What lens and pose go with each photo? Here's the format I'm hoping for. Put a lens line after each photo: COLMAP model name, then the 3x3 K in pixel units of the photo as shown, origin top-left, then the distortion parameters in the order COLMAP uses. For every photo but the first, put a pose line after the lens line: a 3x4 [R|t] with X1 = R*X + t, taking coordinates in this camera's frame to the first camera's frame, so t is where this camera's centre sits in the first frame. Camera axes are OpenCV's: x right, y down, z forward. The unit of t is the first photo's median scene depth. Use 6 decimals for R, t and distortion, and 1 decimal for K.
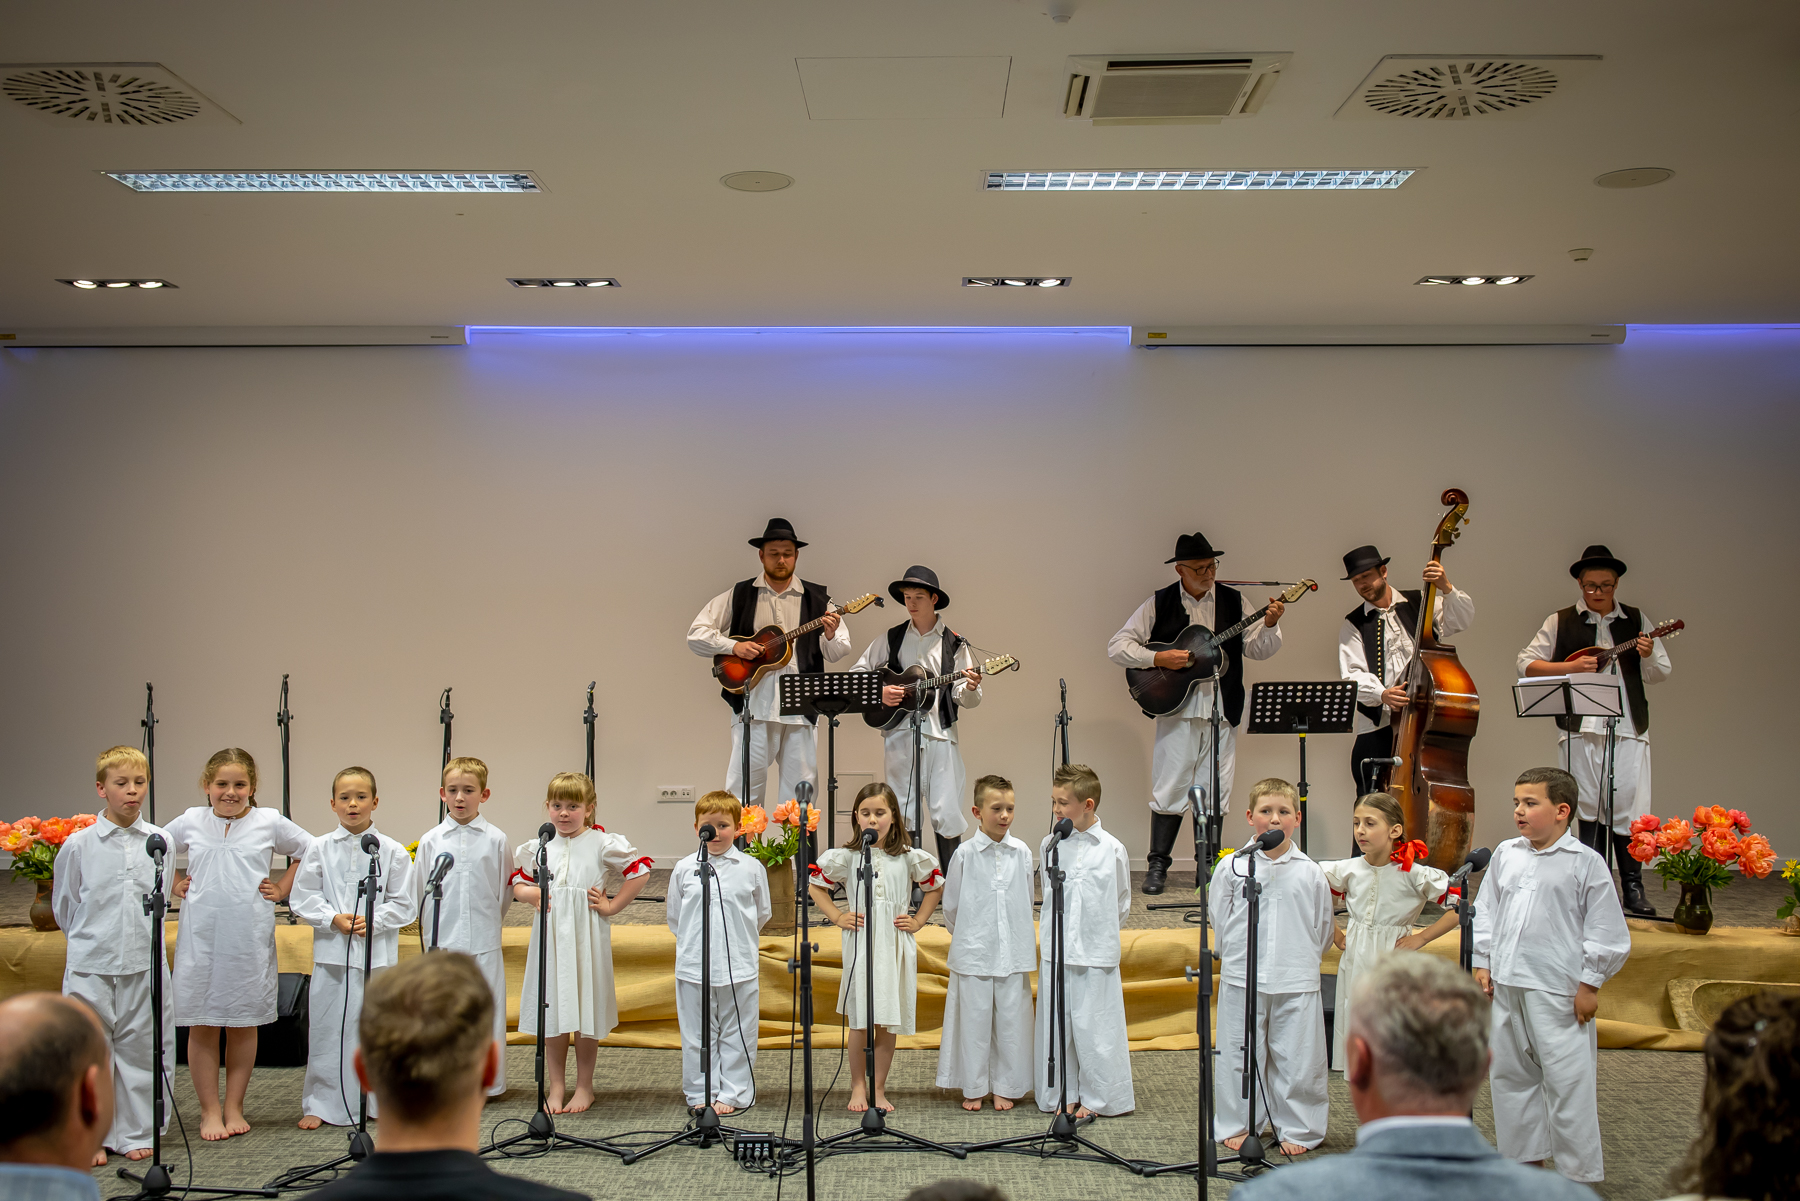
lens RADIAL K [[1689.6, 0, 894.4], [0, 1689.6, 593.6], [0, 0, 1]] dist [-0.002455, -0.017780]
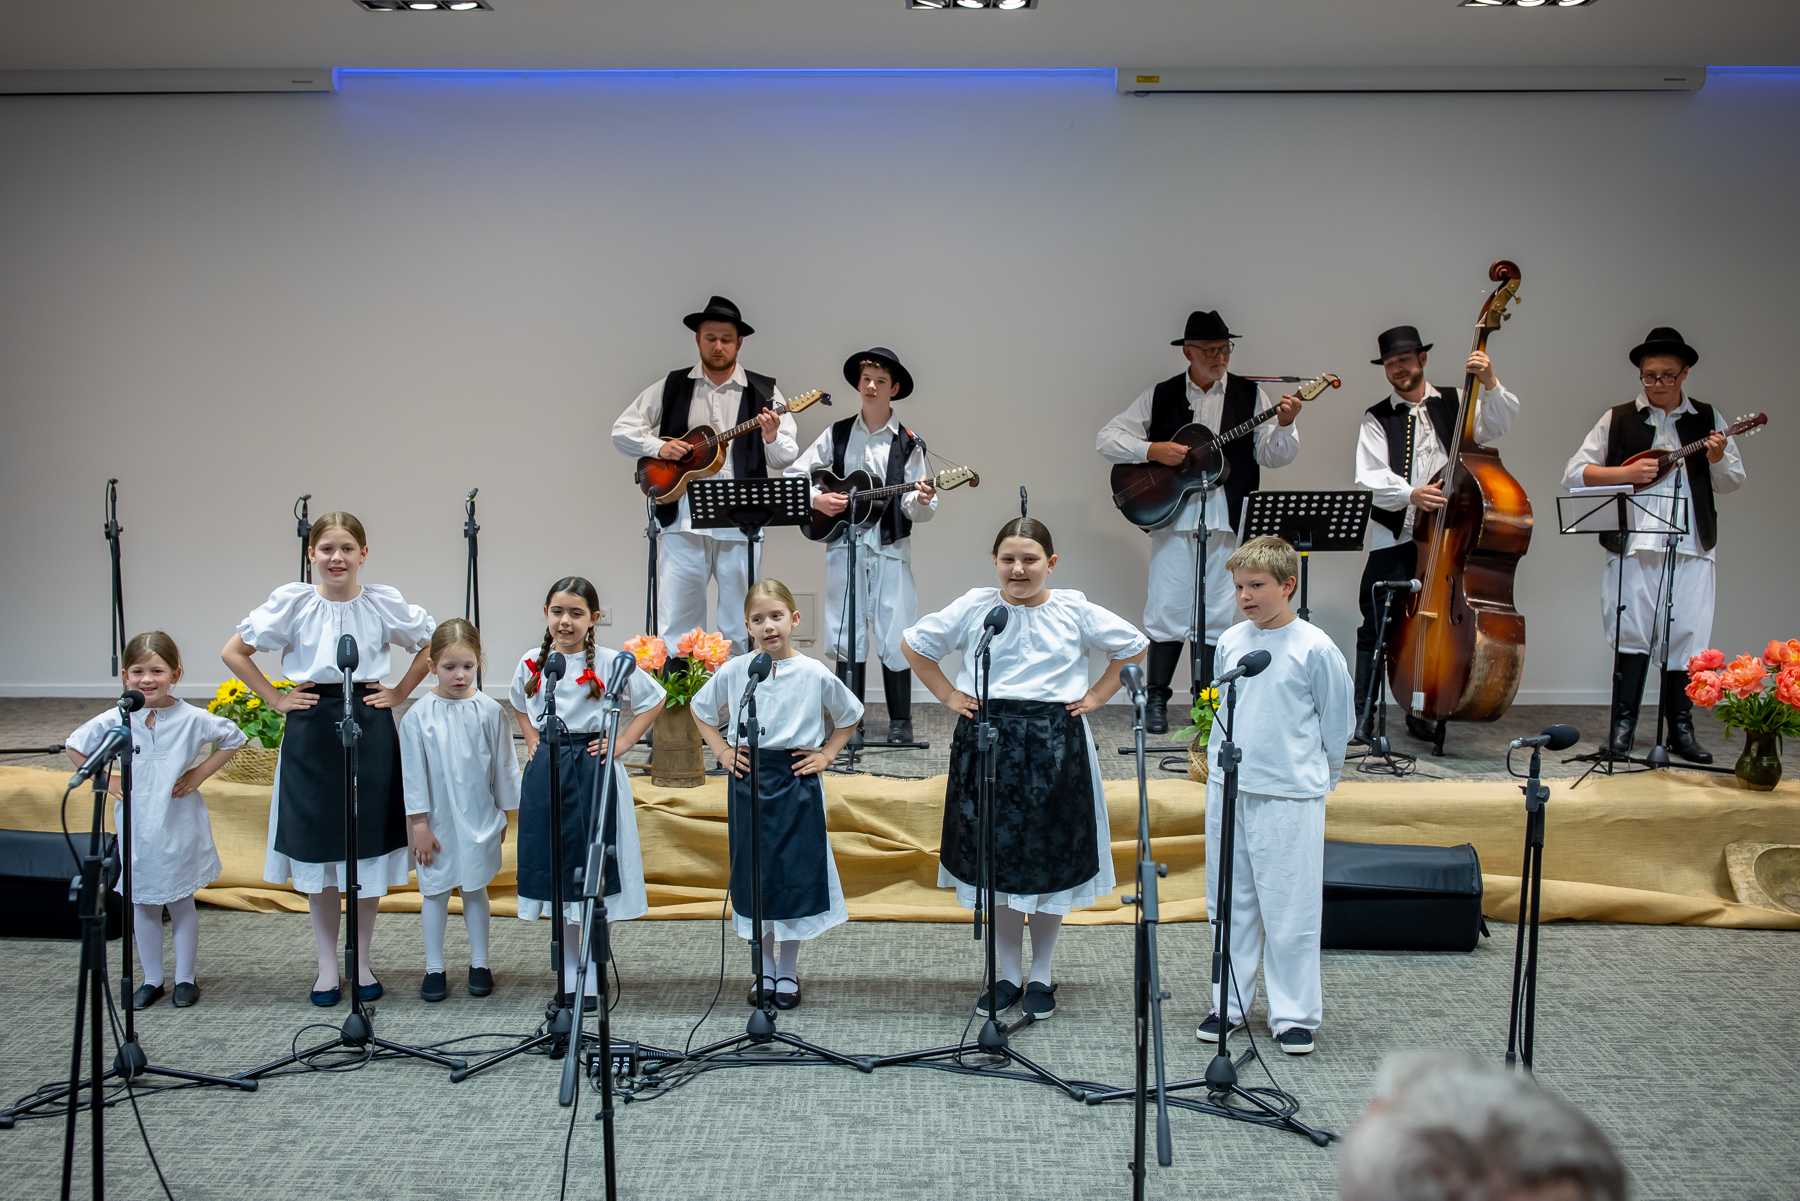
lens RADIAL K [[1687.1, 0, 886.0], [0, 1687.1, 592.9], [0, 0, 1]] dist [-0.003016, -0.015454]
pose [[0.999924, 0.003285, -0.011918, 0.053094], [-0.001877, 0.993213, 0.116297, 0.006571], [0.012219, -0.116266, 0.993143, 0.196237]]
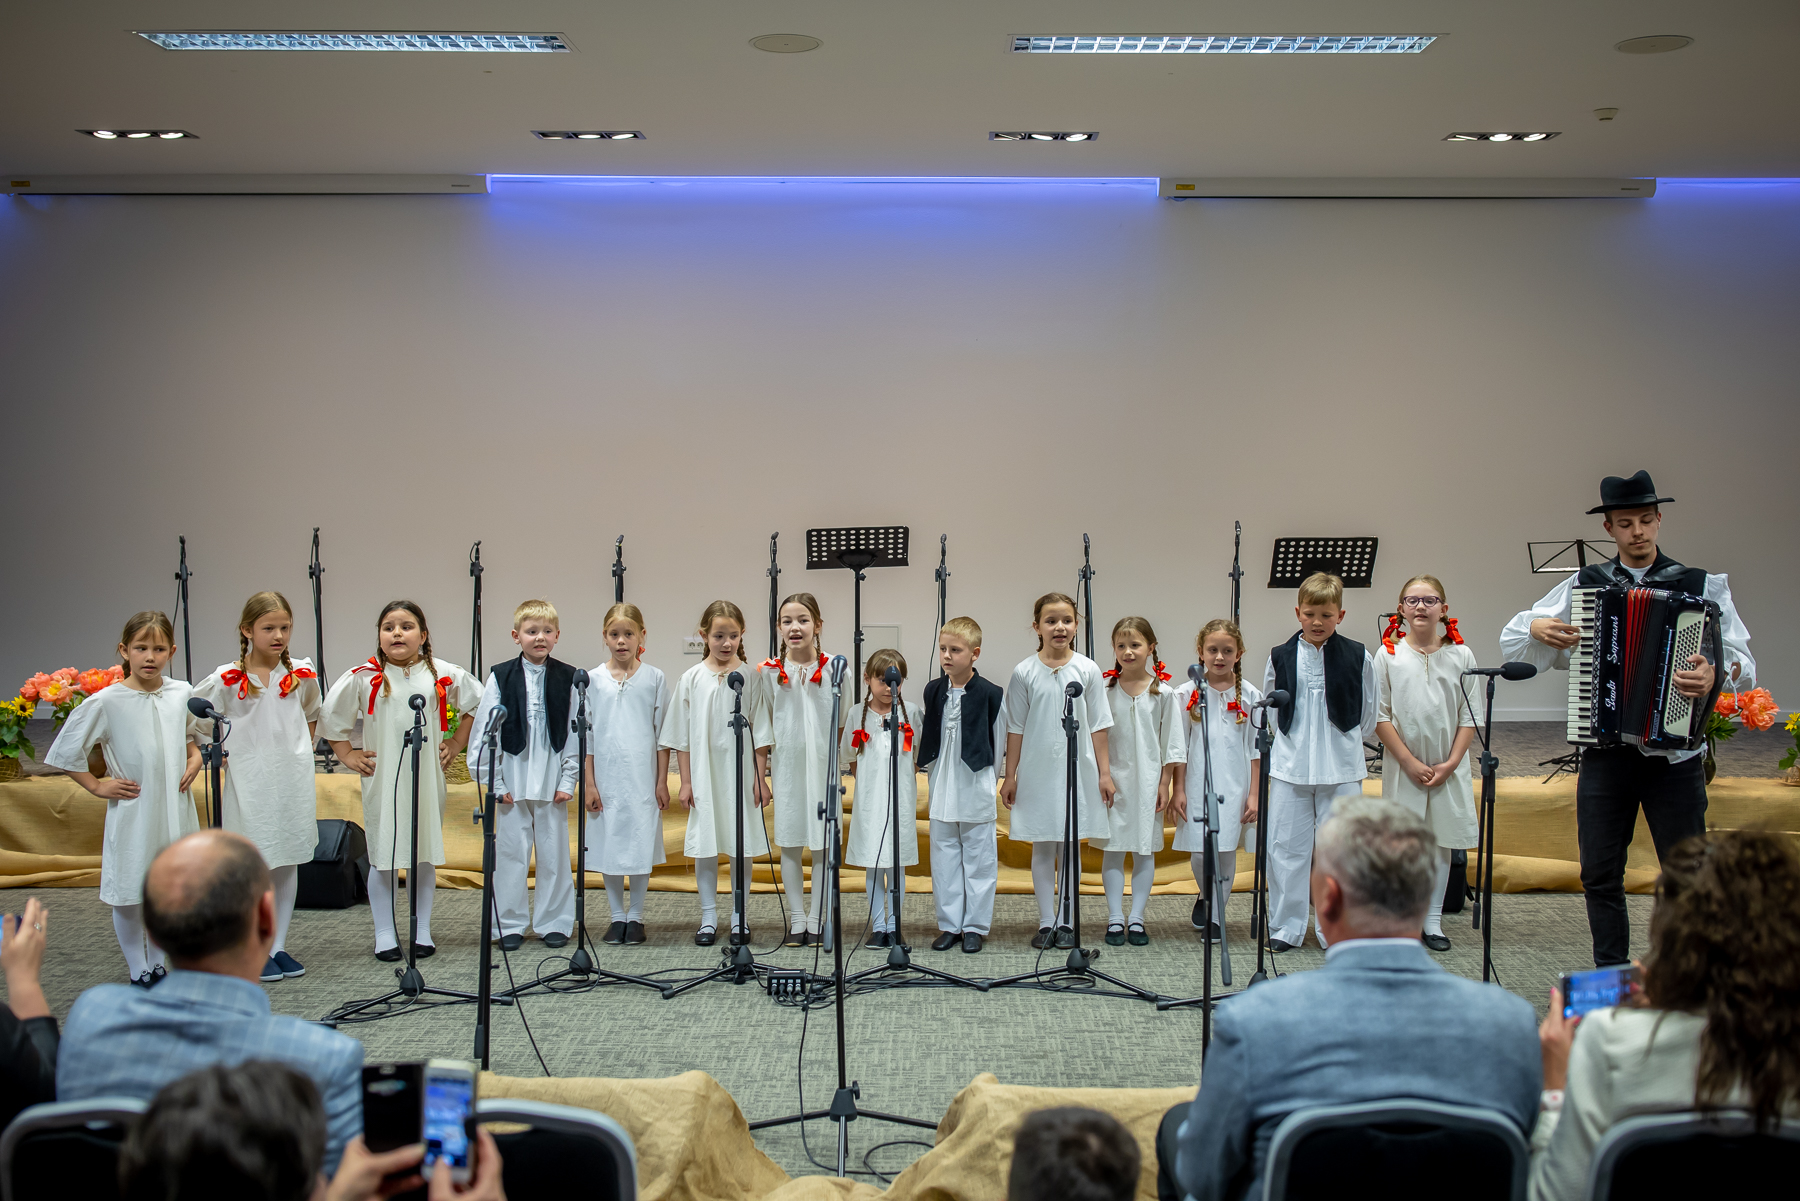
lens RADIAL K [[1762.6, 0, 931.6], [0, 1762.6, 554.6], [0, 0, 1]] dist [-0.001334, -0.019430]
pose [[0.999962, 0.002333, 0.008347, -0.002435], [-0.002906, 0.997595, 0.069244, -0.012874], [-0.008165, -0.069266, 0.997565, -0.068976]]
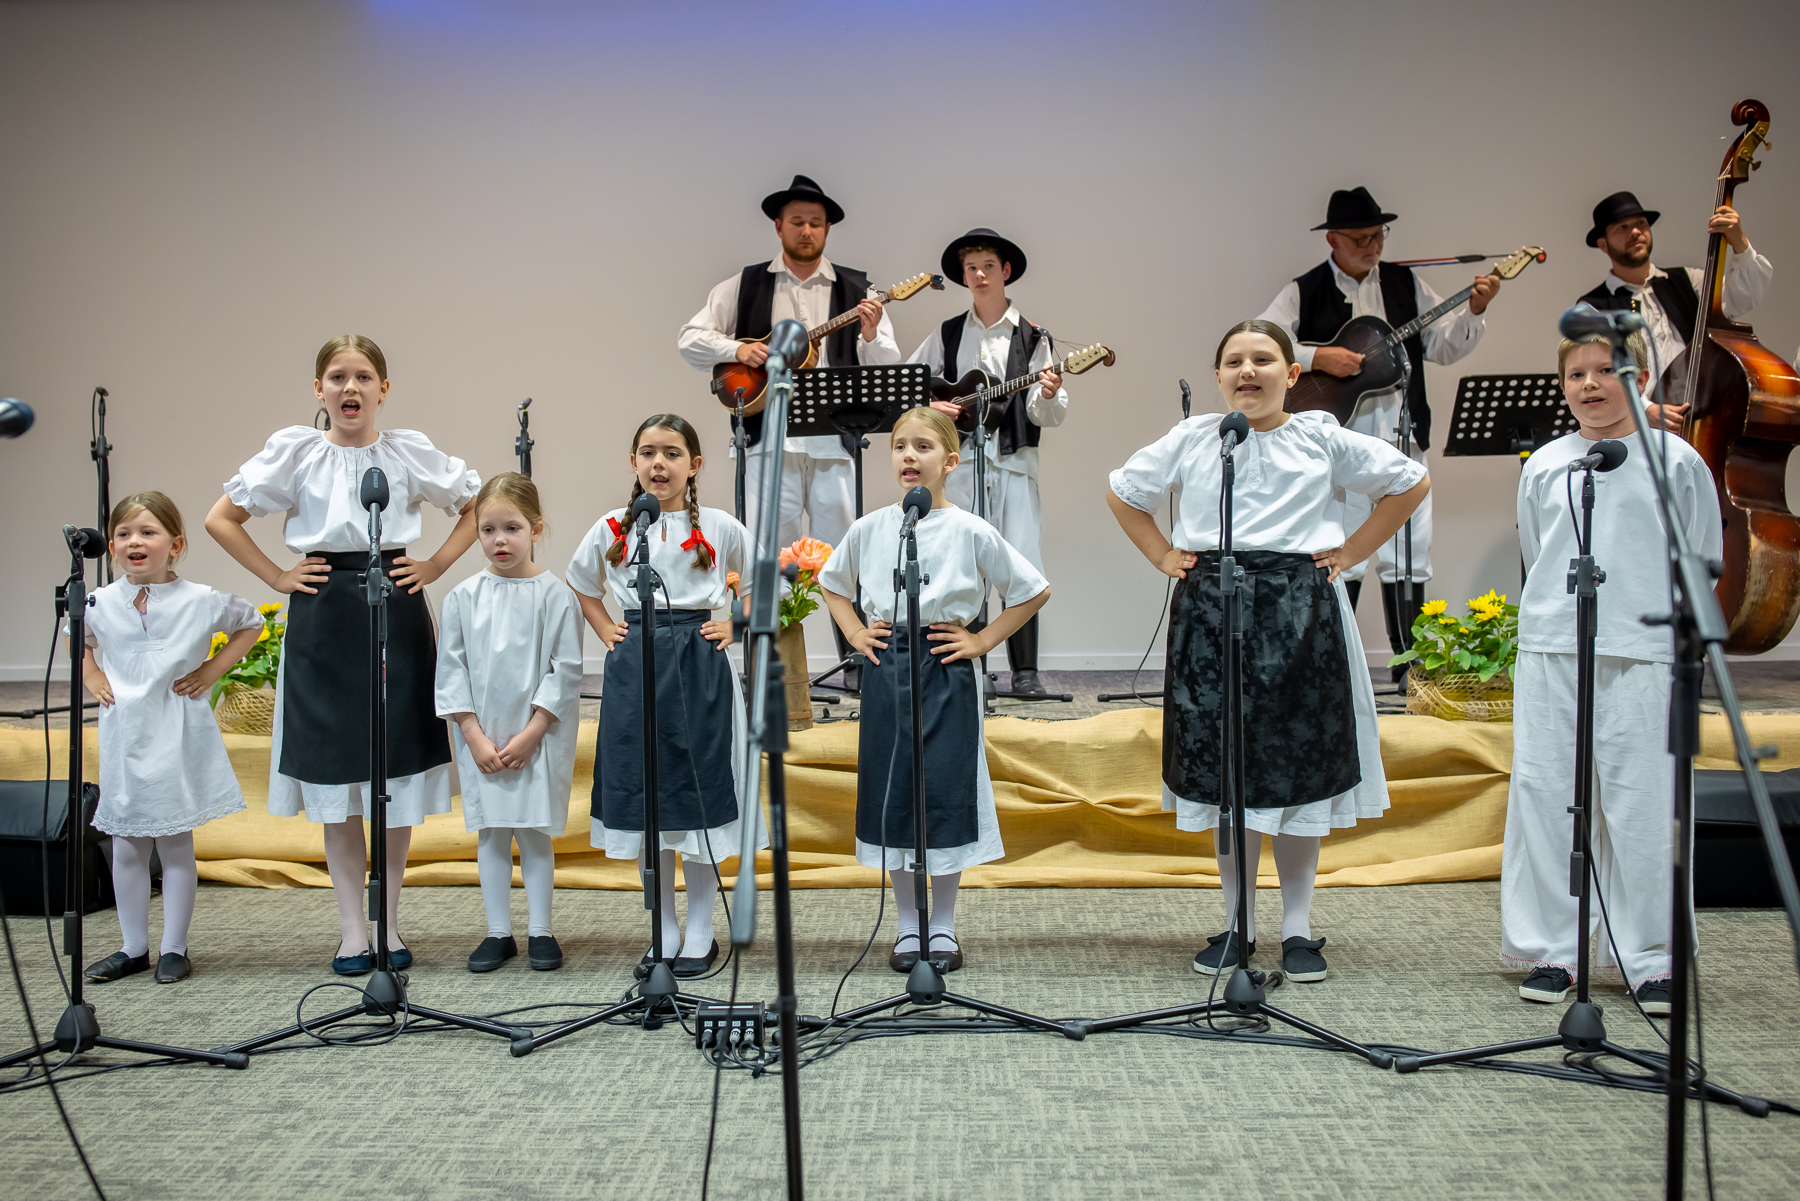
lens RADIAL K [[1685.8, 0, 882.6], [0, 1685.8, 580.2], [0, 0, 1]] dist [-0.001186, -0.020387]
pose [[0.999416, -0.013388, -0.031440, -0.007336], [0.014949, 0.998640, 0.049947, 0.127252], [0.030729, -0.050388, 0.998257, 0.373689]]
